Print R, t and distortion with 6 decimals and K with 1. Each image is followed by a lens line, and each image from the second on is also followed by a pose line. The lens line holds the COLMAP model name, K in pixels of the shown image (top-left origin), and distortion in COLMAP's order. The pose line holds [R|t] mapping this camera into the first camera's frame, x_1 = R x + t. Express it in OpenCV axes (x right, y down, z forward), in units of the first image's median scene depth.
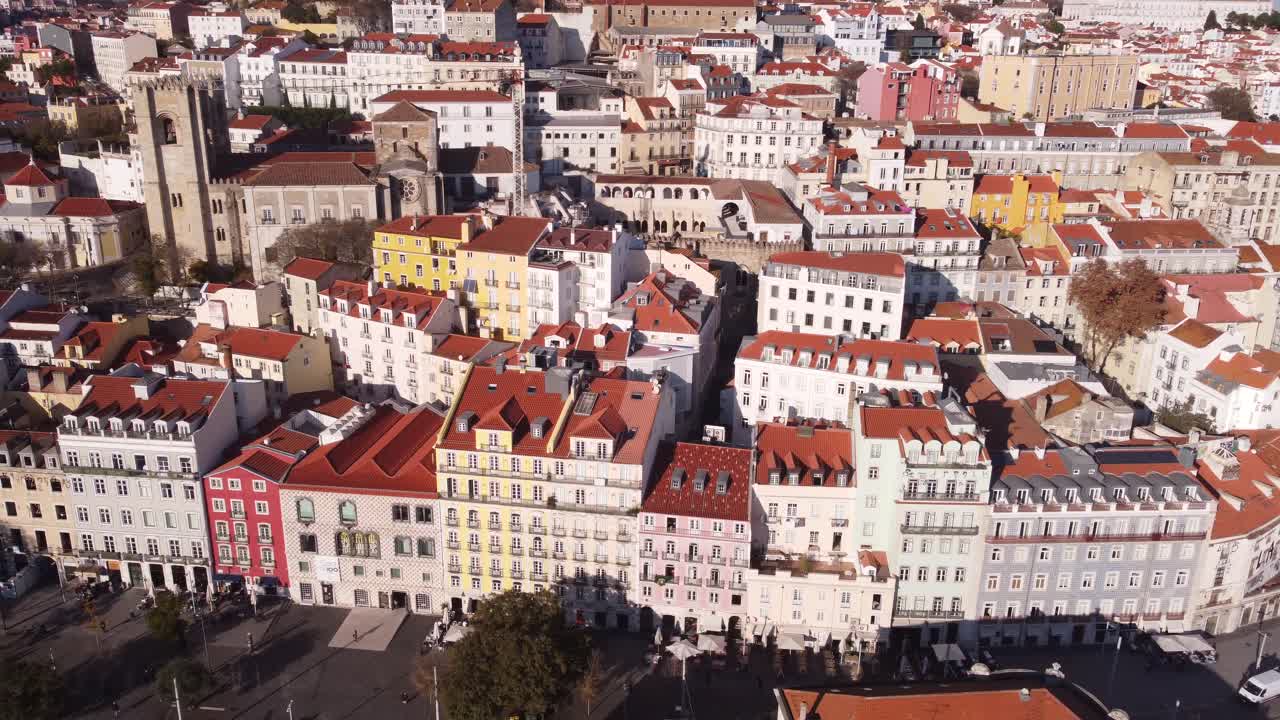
lens RADIAL K [[1031.5, 0, 640.0], [0, 1031.5, 360.0], [0, 0, 1]] dist [0.007445, -0.001126]
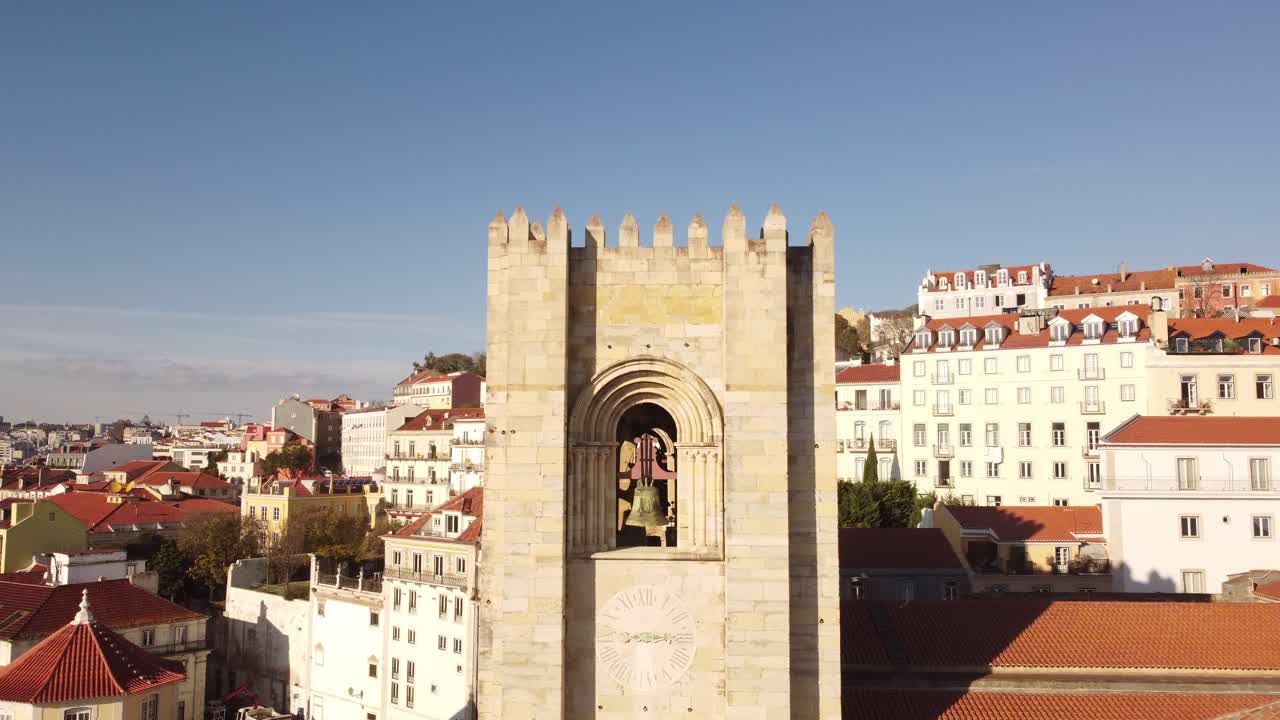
lens RADIAL K [[1031.5, 0, 640.0], [0, 1031.5, 360.0], [0, 0, 1]] dist [0.007445, -0.001126]
pose [[0.981750, -0.023517, -0.188717, -0.275779], [-0.055190, 0.914389, -0.401057, -0.109799], [0.181992, 0.404153, 0.896403, 0.543350]]
